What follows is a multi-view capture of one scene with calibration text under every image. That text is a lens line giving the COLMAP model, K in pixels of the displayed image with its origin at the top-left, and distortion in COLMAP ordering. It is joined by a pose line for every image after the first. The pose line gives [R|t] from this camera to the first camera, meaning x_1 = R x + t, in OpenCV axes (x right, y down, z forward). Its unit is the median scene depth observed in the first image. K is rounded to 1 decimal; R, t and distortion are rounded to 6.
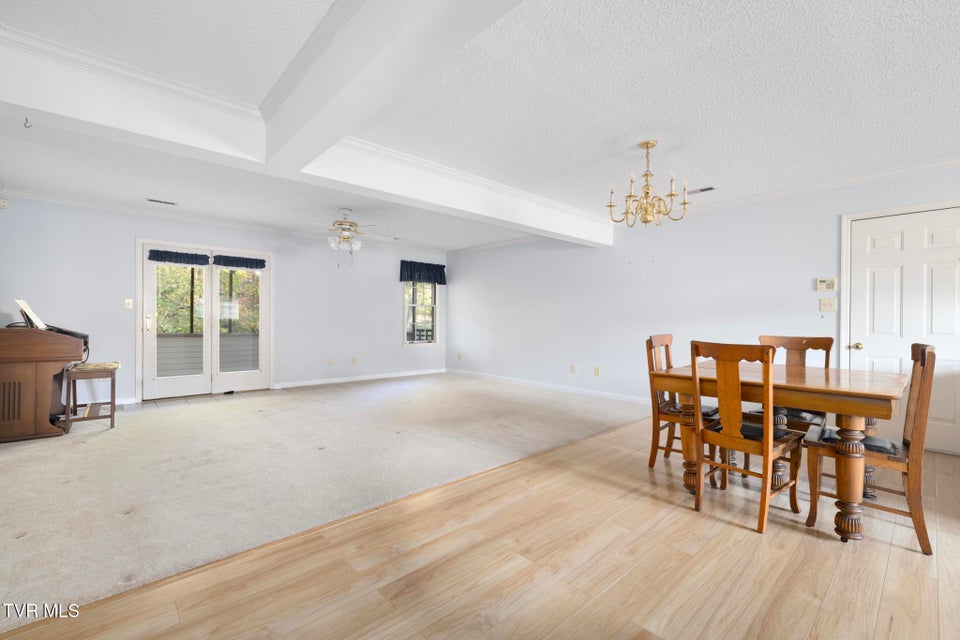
lens RADIAL K [[412.6, 0, 484.3], [0, 412.6, 322.2], [0, 0, 1]] dist [-0.002642, -0.000531]
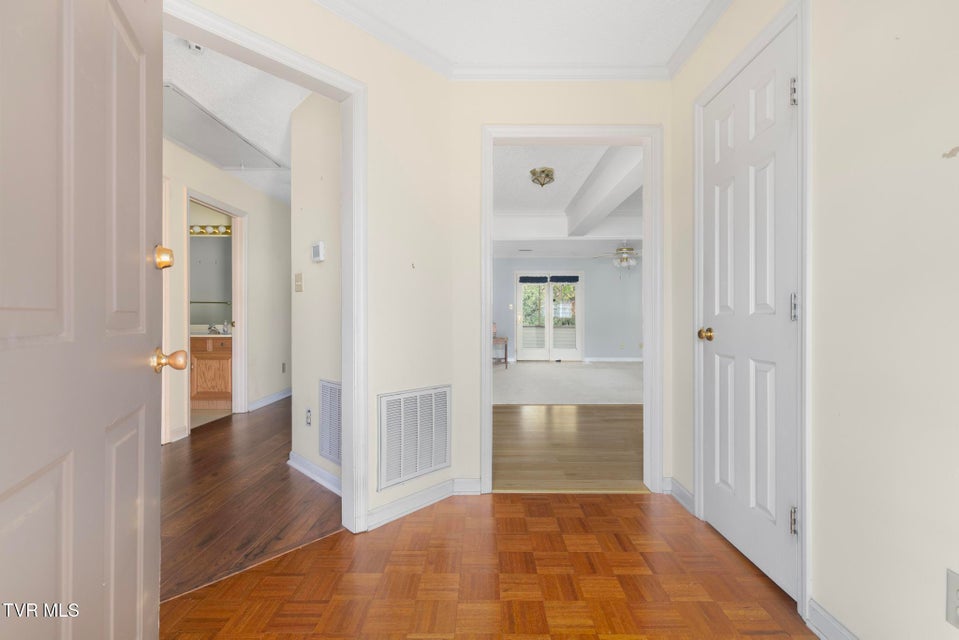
lens RADIAL K [[412.2, 0, 483.8], [0, 412.2, 322.2], [0, 0, 1]] dist [-0.002642, -0.000531]
pose [[0.729376, -0.001477, -0.684112, 0.297152], [0.002343, 0.999997, 0.000339, 0.020613], [0.684109, -0.001851, 0.729377, -0.411038]]
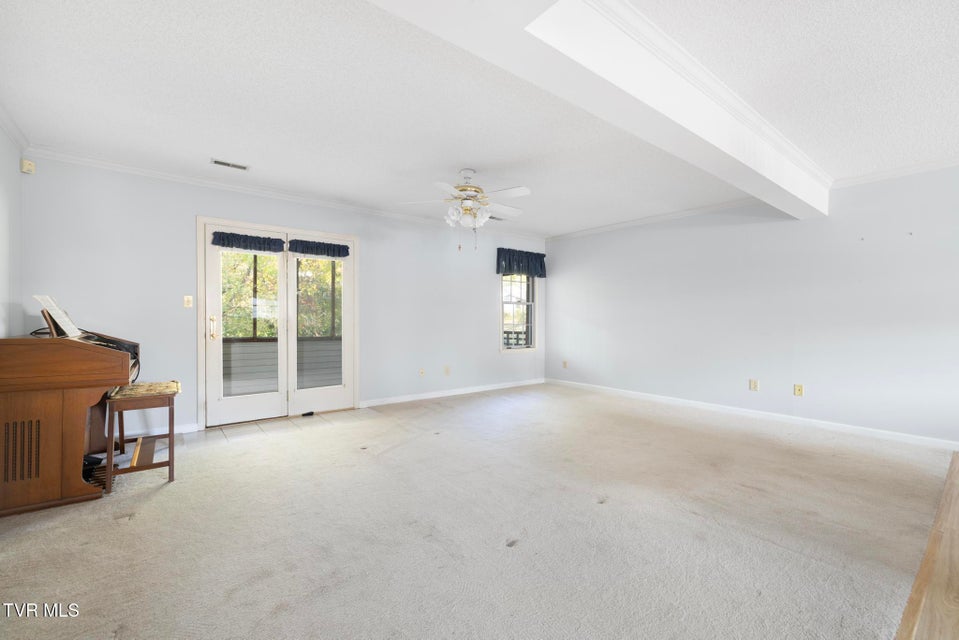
lens RADIAL K [[412.2, 0, 483.8], [0, 412.2, 322.2], [0, 0, 1]] dist [-0.002642, -0.000531]
pose [[0.997168, -0.005046, -0.075035, -0.248477], [0.005088, 0.999987, 0.000366, -0.003960], [0.075032, -0.000747, 0.997181, 0.266485]]
